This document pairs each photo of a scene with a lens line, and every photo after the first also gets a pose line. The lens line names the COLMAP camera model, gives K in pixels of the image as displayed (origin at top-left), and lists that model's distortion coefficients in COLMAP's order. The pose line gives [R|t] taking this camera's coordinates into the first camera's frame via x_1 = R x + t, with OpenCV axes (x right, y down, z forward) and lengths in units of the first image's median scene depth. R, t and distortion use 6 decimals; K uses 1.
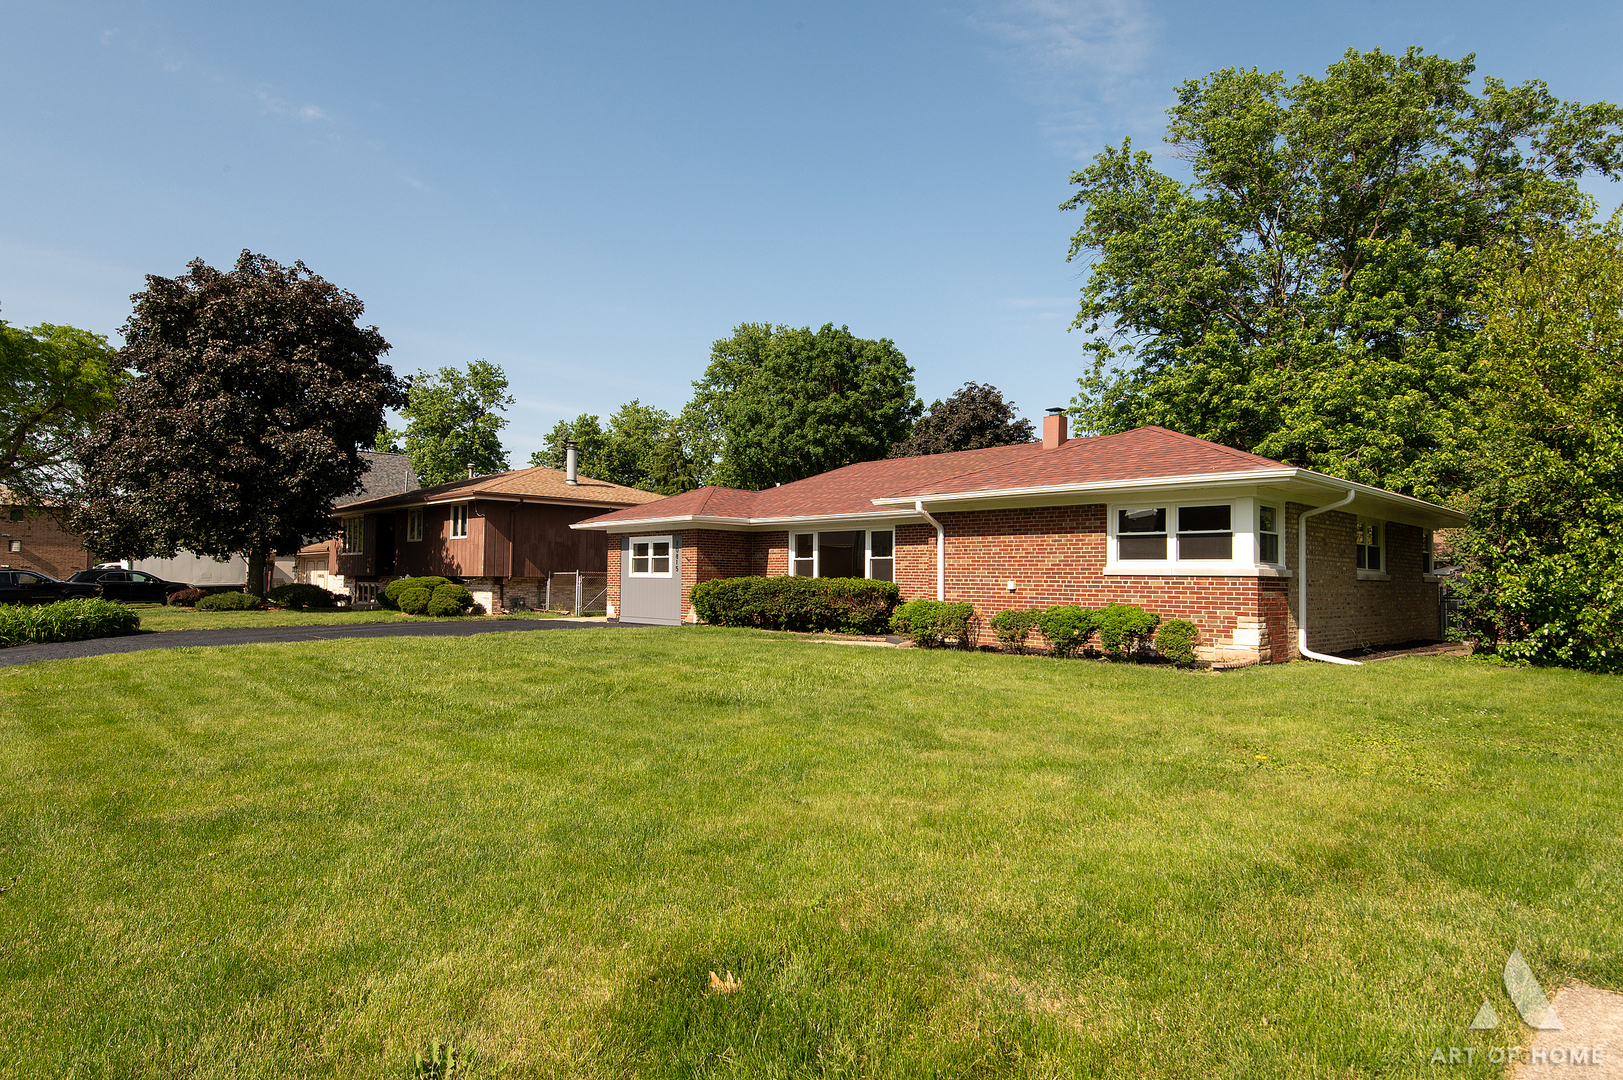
lens RADIAL K [[937.3, 0, 811.5], [0, 937.3, 540.0], [0, 0, 1]] dist [0.004235, 0.000744]
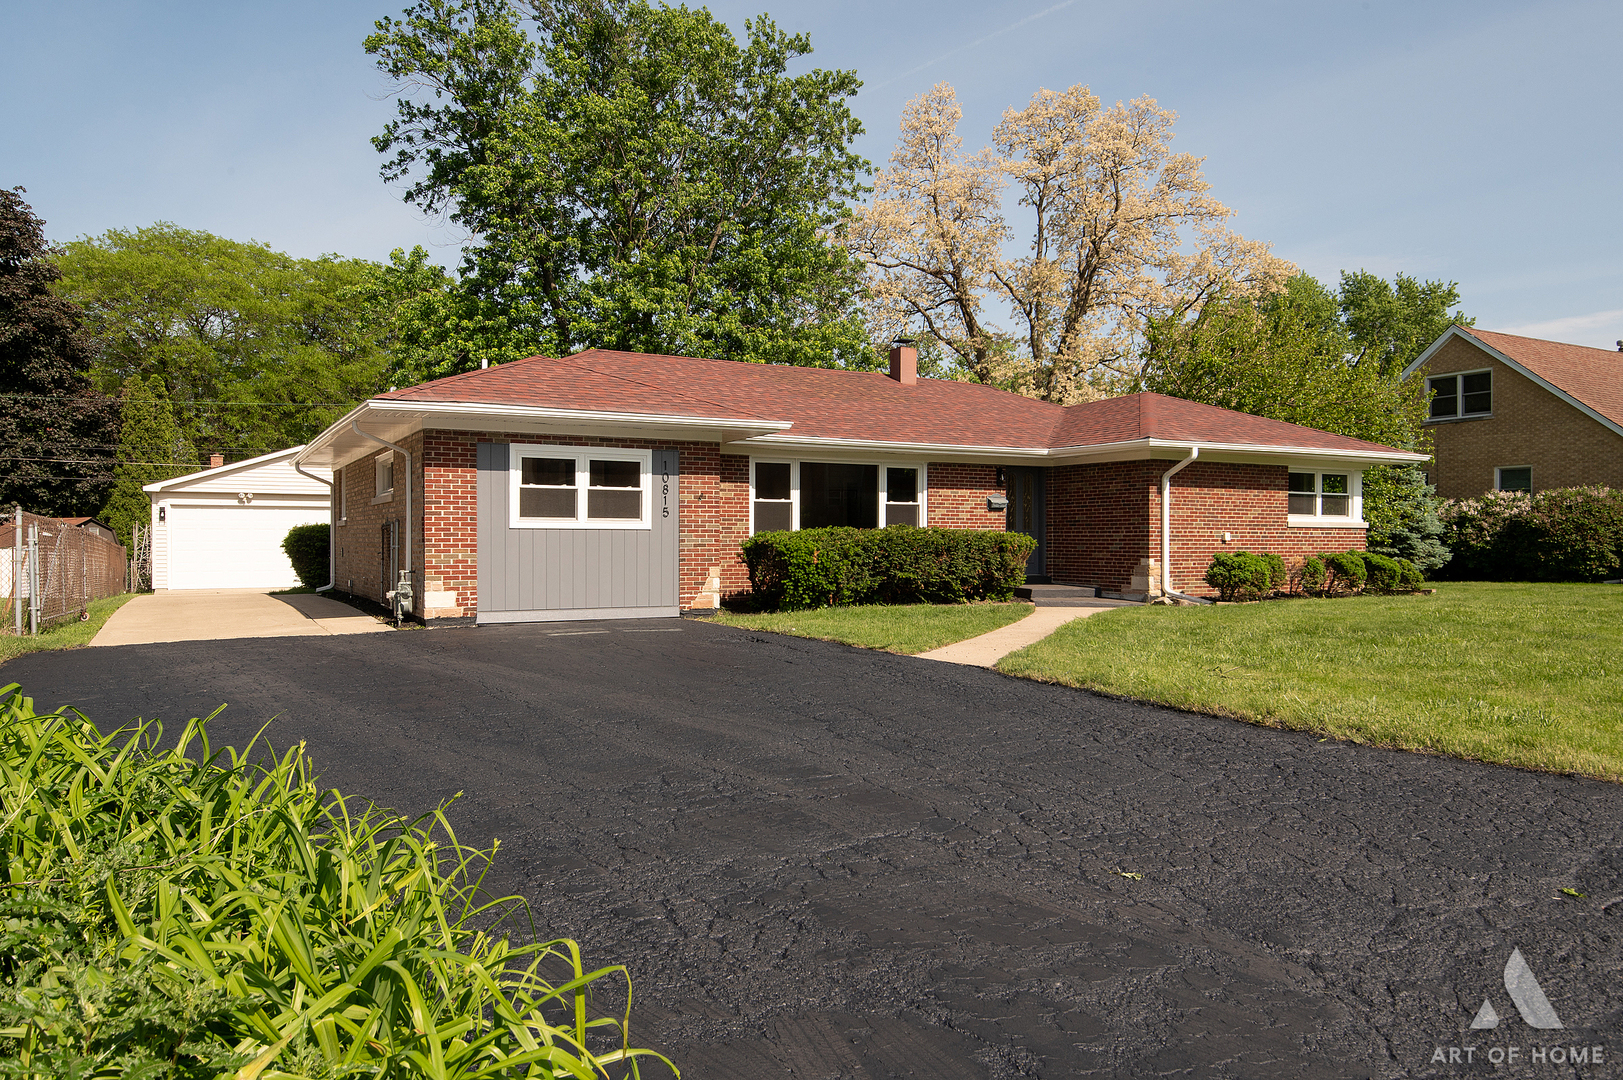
lens RADIAL K [[1102.4, 0, 811.5], [0, 1102.4, 540.0], [0, 0, 1]] dist [-0.001027, -0.000844]
pose [[0.272688, -0.008025, 0.962069, -0.756546], [-0.038450, 0.999075, 0.019233, 0.032175], [-0.961334, -0.042236, 0.272128, 0.770984]]
